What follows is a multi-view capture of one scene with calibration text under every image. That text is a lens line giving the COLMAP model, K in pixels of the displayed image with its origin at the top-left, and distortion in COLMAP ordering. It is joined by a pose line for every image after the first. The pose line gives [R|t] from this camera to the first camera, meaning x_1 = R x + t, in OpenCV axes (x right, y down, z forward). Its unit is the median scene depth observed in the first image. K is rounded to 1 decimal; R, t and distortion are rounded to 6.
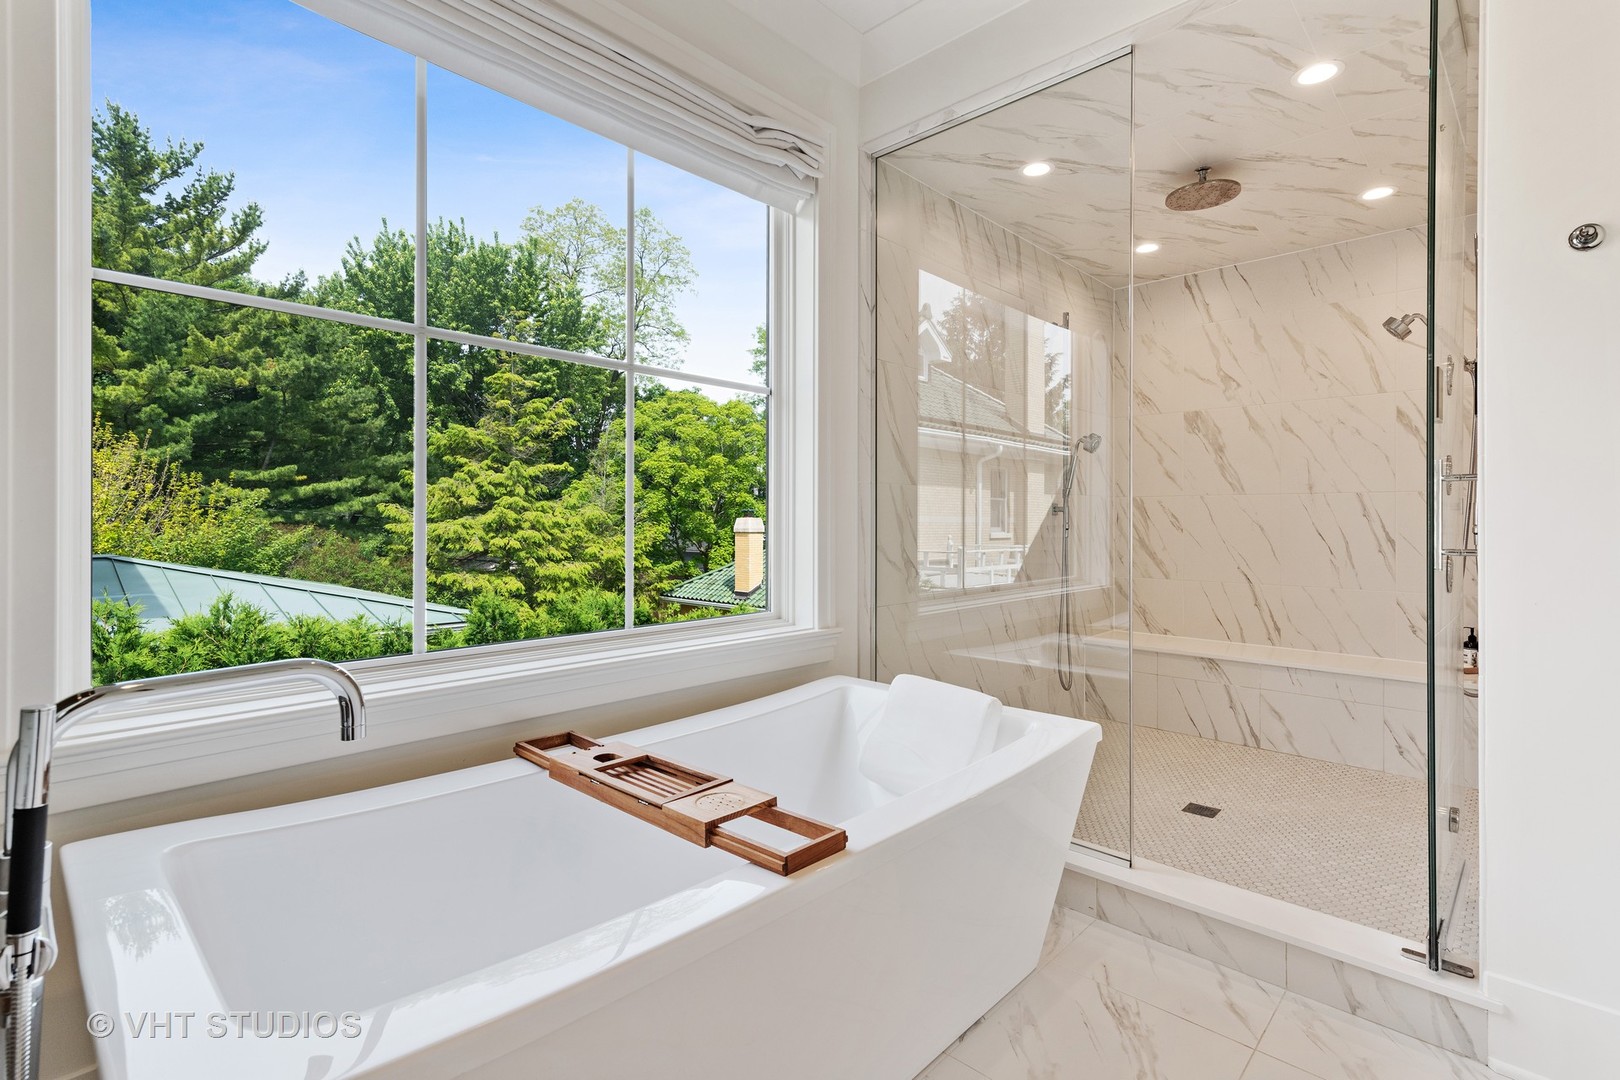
lens RADIAL K [[751.8, 0, 813.2], [0, 751.8, 524.9], [0, 0, 1]] dist [0.016768, -0.000761]
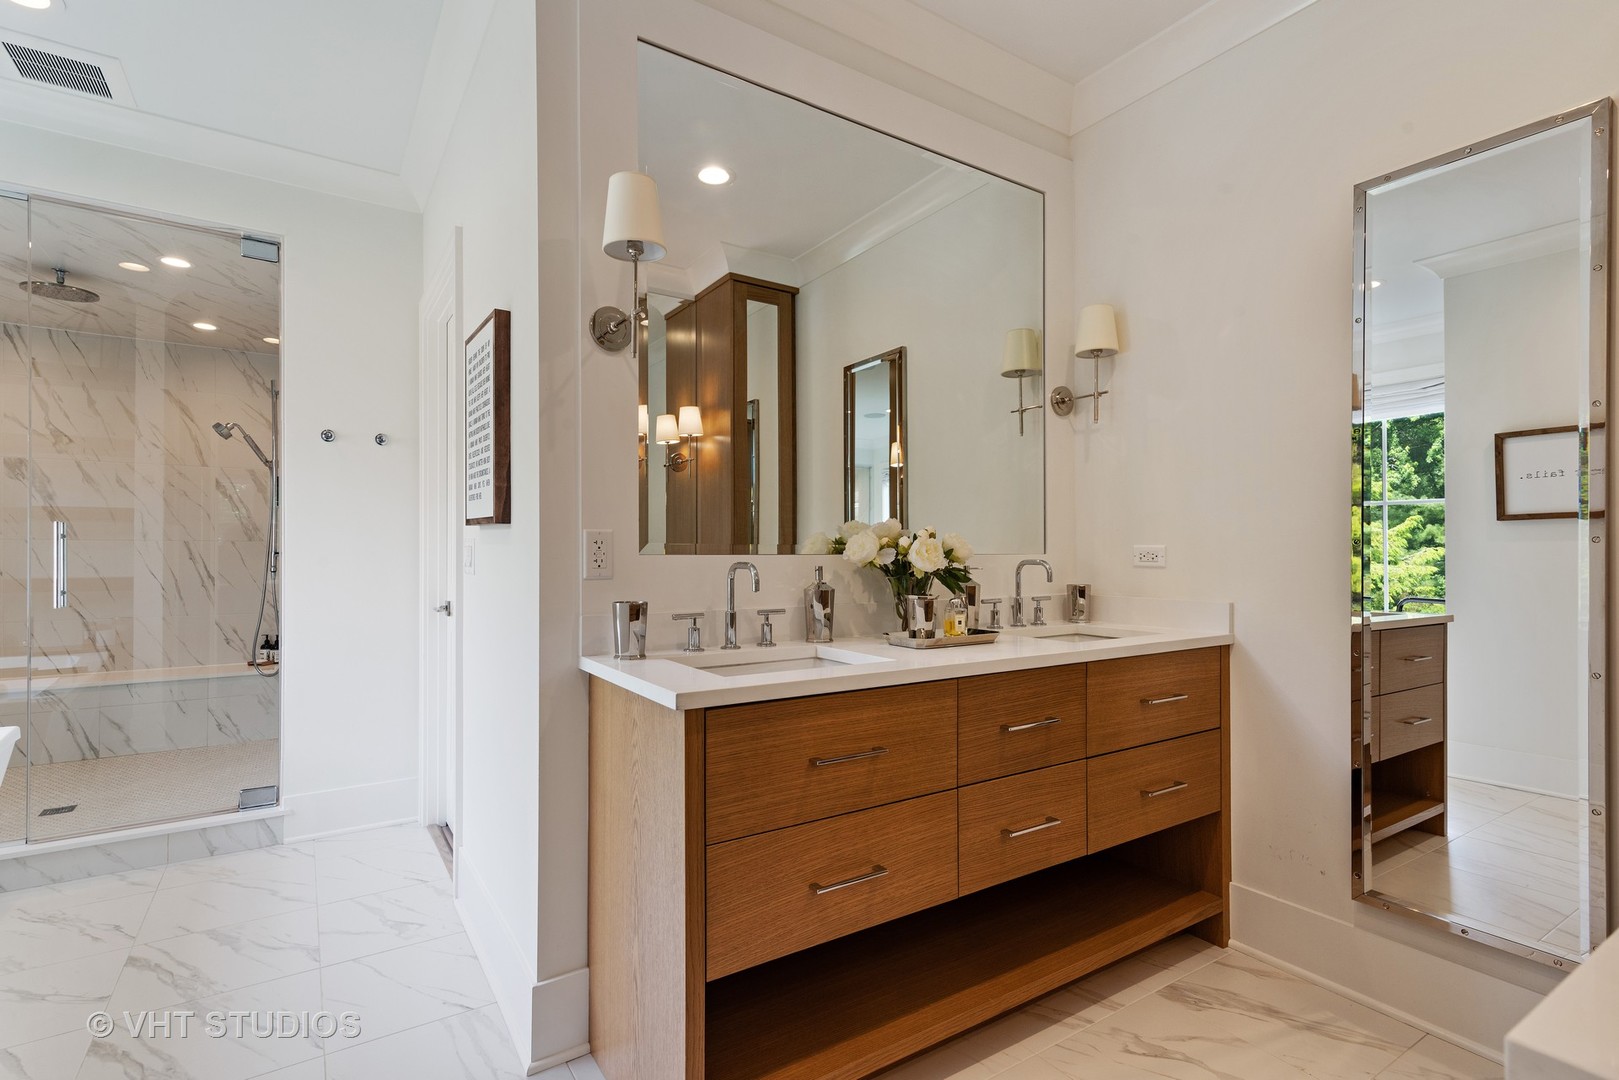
lens RADIAL K [[751.3, 0, 811.2], [0, 751.3, 545.5], [0, 0, 1]] dist [0.016768, -0.000761]
pose [[0.215412, 0.010806, 0.976464, -0.330811], [0.006651, 0.999899, -0.012533, -0.011662], [-0.976501, 0.009194, 0.215318, -0.335542]]
